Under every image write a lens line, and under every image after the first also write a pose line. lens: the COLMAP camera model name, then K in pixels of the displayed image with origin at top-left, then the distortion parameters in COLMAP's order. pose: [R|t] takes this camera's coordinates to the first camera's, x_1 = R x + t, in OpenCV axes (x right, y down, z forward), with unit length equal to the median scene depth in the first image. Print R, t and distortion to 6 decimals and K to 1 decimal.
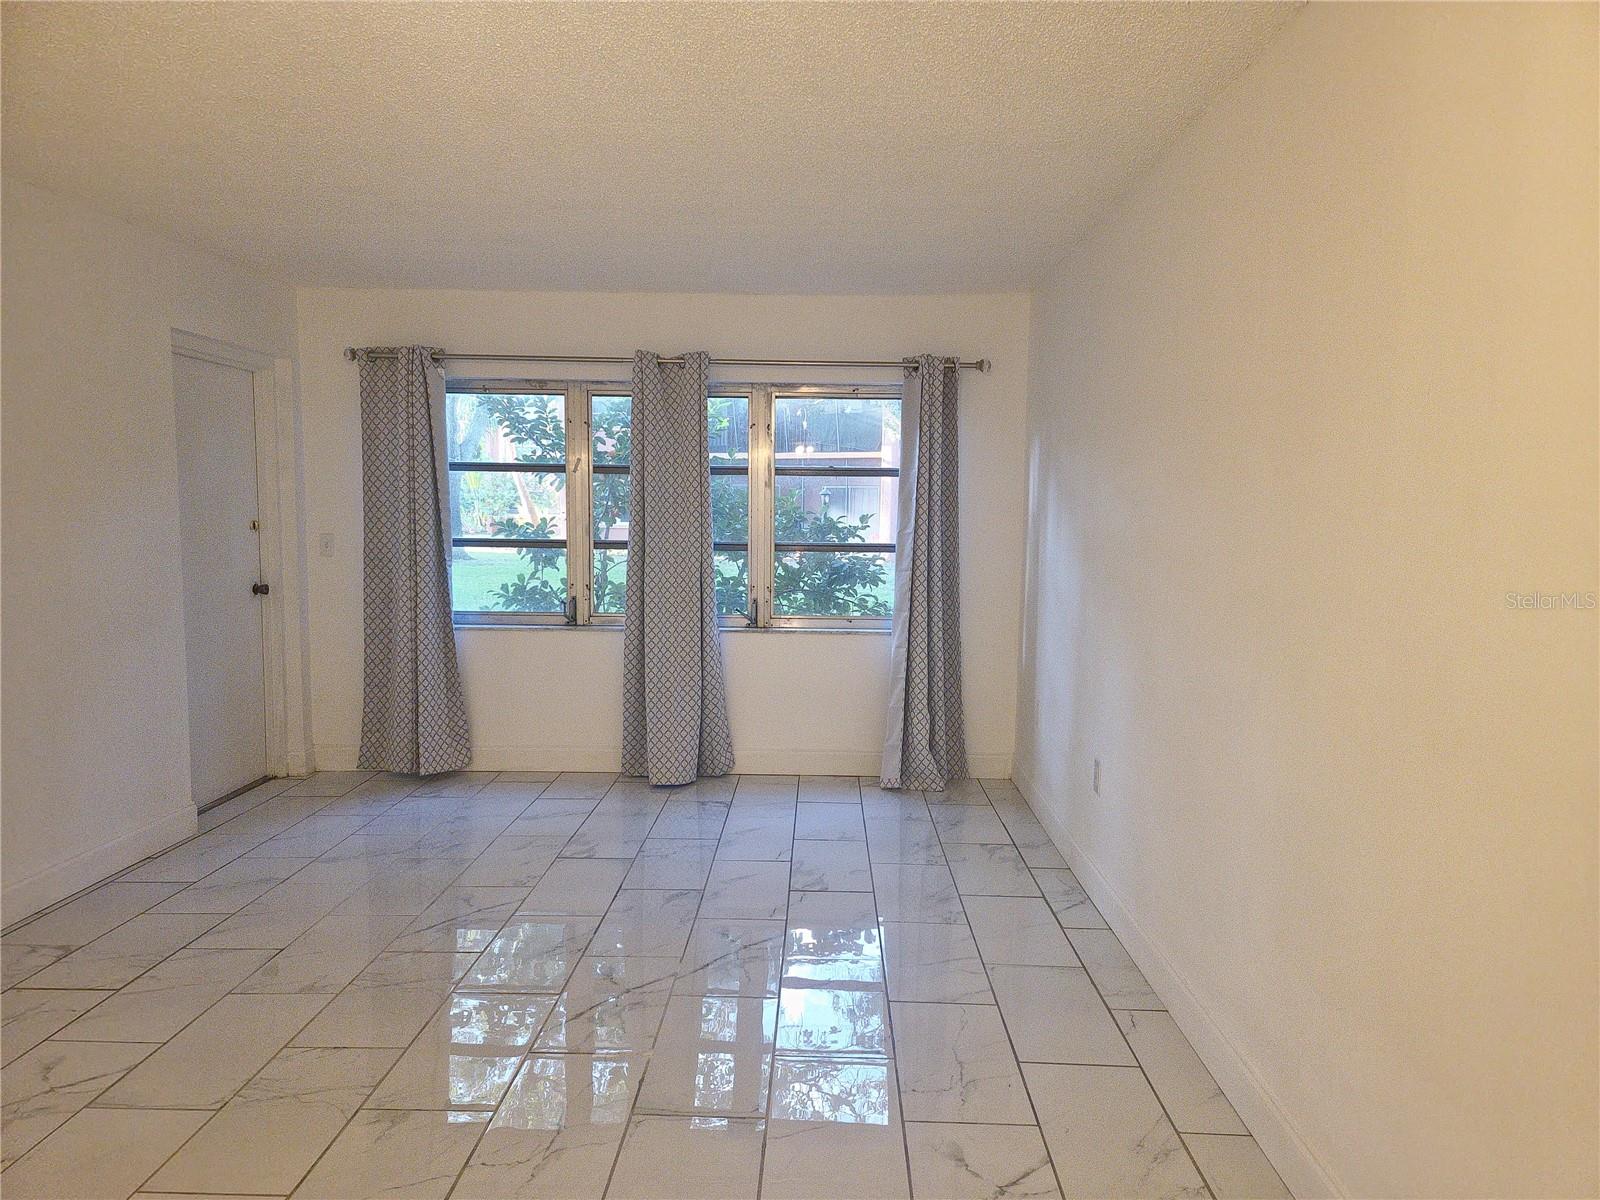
lens RADIAL K [[1125.4, 0, 800.8], [0, 1125.4, 652.4], [0, 0, 1]] dist [0.062787, -0.000929]
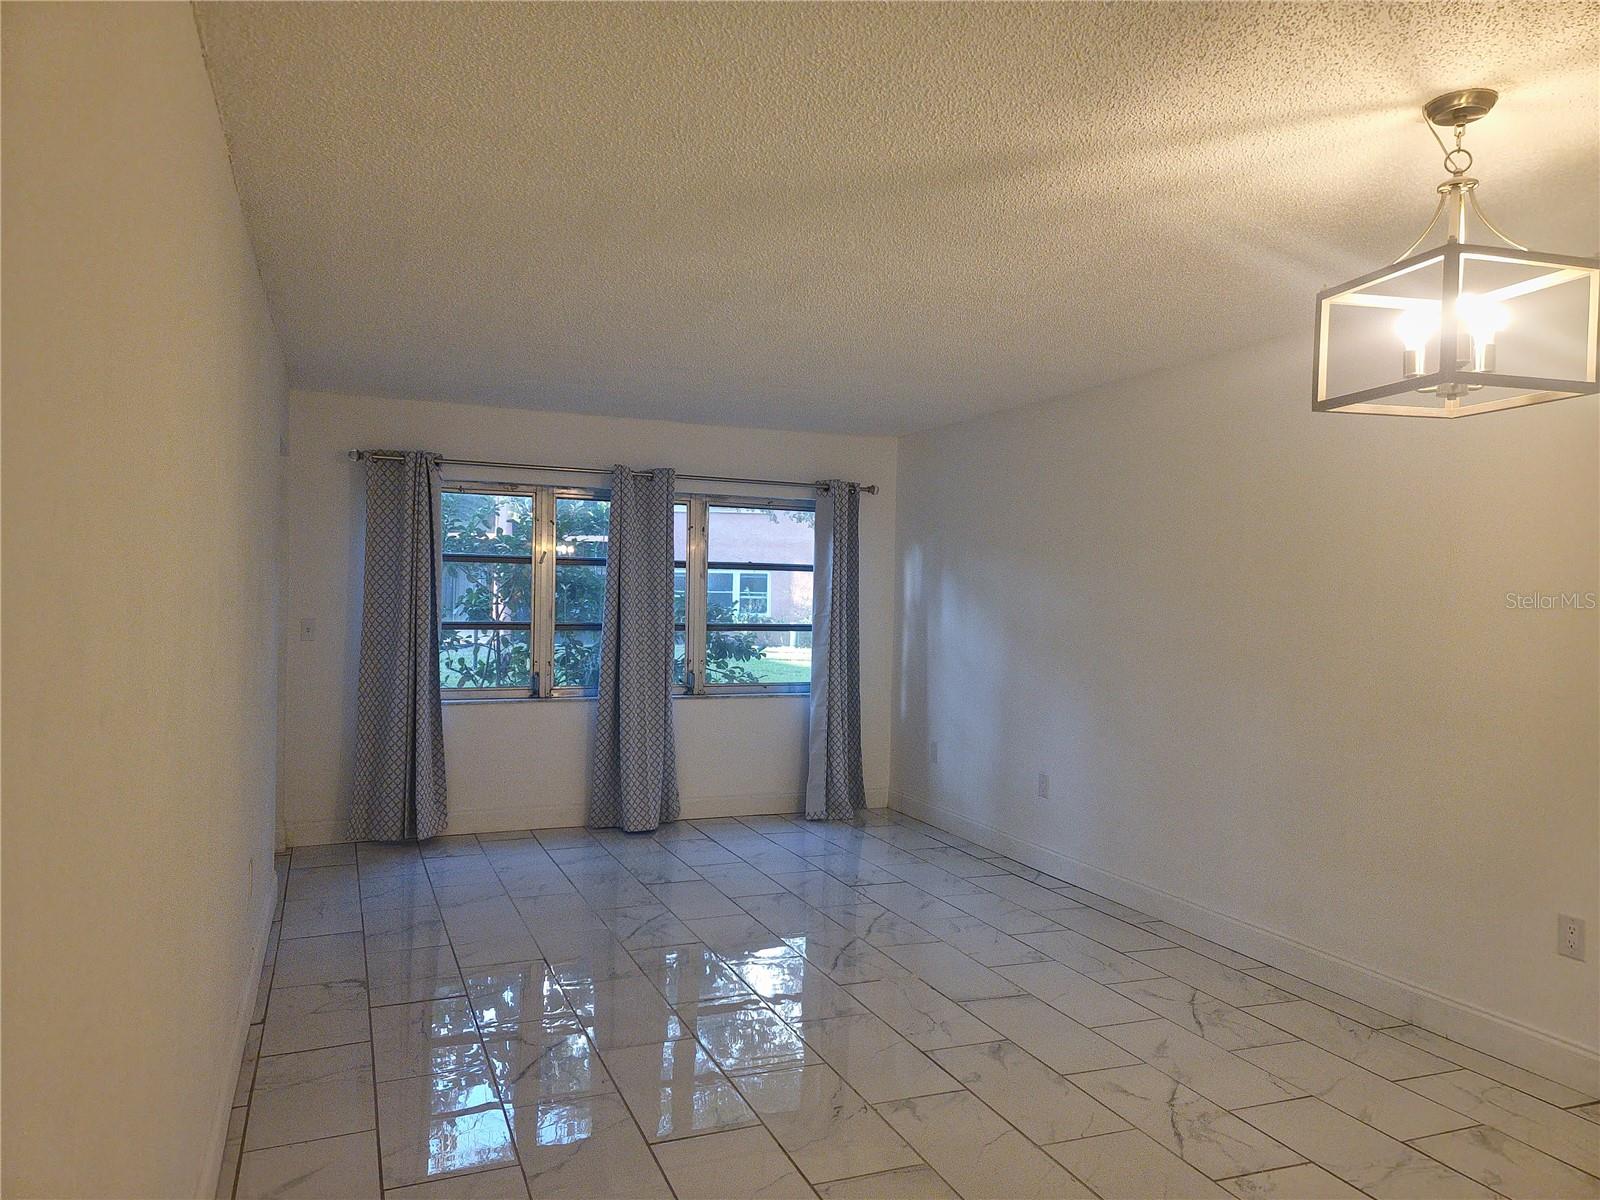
lens RADIAL K [[1125.4, 0, 800.8], [0, 1125.4, 652.4], [0, 0, 1]] dist [0.062787, -0.000929]
pose [[0.916794, -0.015683, 0.399052, -0.434604], [0.044389, 0.997039, -0.062796, 0.014053], [-0.396885, 0.075284, 0.914776, -0.149084]]
